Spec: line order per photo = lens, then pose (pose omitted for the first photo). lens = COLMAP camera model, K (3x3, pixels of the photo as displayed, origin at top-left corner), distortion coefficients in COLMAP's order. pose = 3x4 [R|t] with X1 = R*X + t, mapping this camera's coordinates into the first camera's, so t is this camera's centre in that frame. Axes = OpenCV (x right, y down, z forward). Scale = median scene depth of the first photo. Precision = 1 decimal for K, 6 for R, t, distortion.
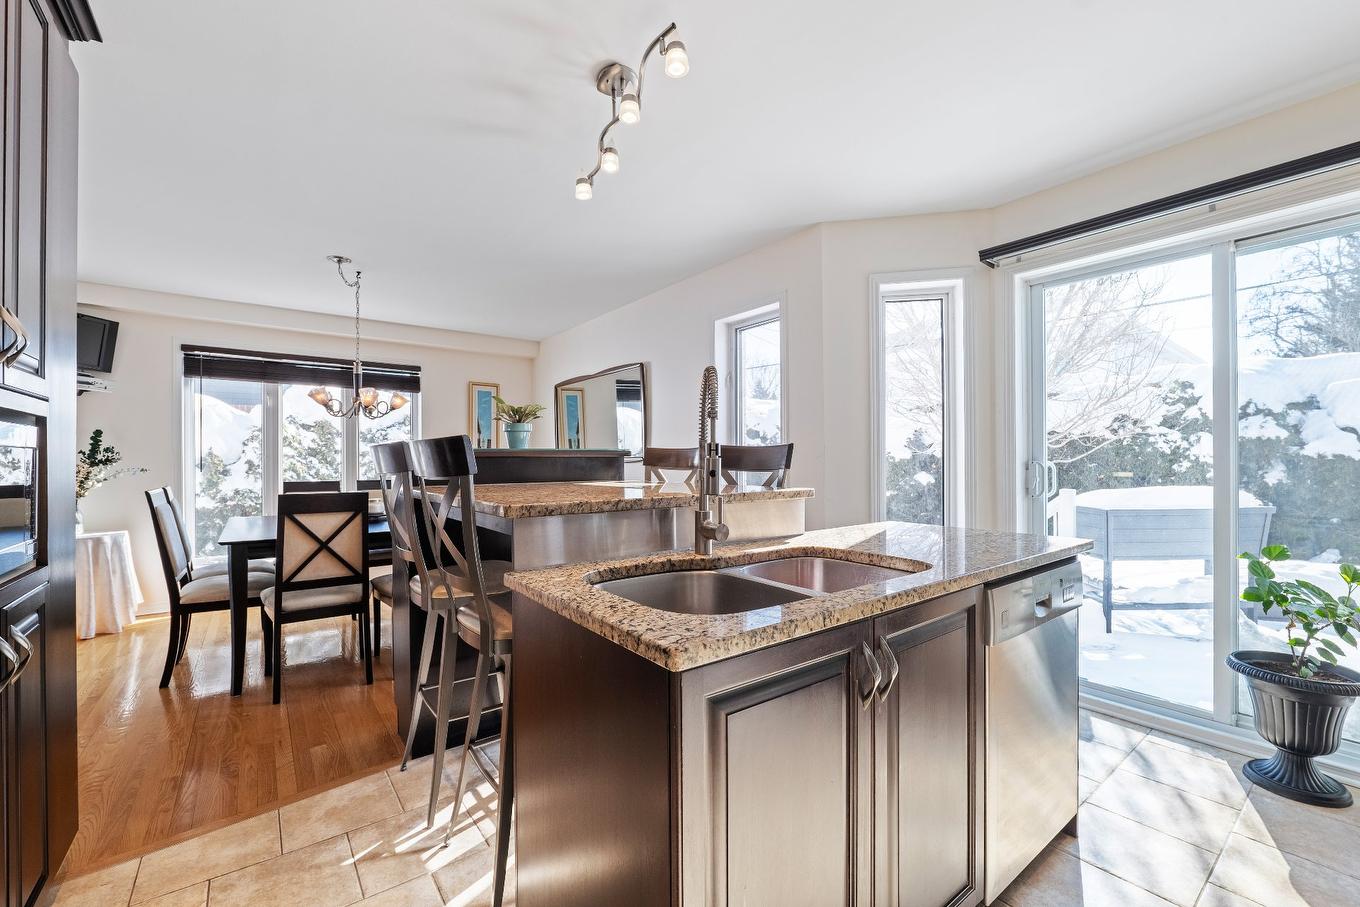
lens RADIAL K [[561.9, 0, 681.9], [0, 561.9, 461.8], [0, 0, 1]] dist [-0.000356, -0.000003]
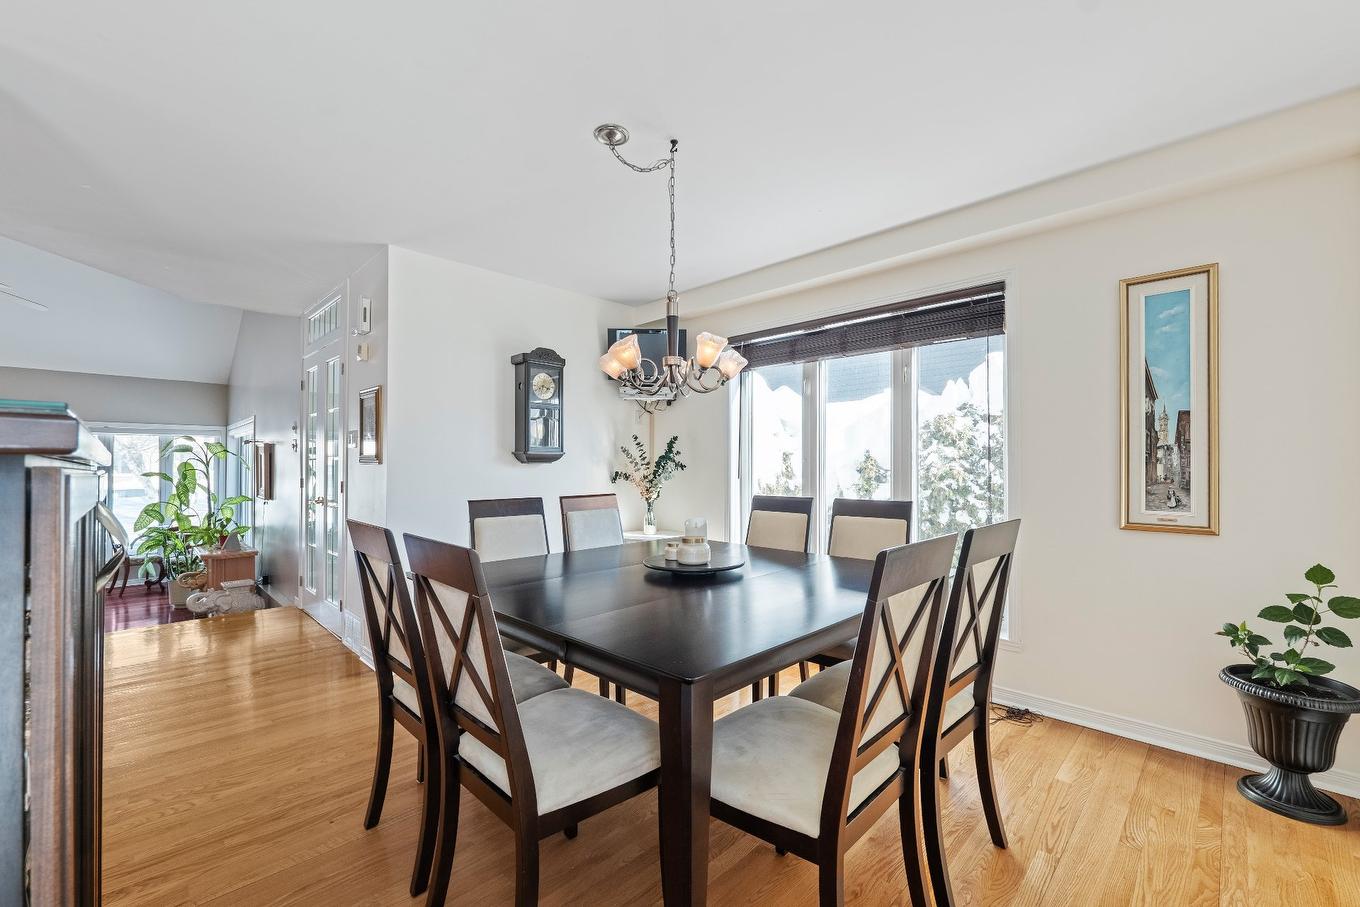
lens RADIAL K [[561.9, 0, 681.9], [0, 561.9, 461.8], [0, 0, 1]] dist [-0.000356, -0.000003]
pose [[0.138062, -0.005892, -0.990406, -0.001765], [-0.000023, 0.999982, -0.005952, -0.002538], [0.990424, 0.000844, 0.138059, 0.604263]]
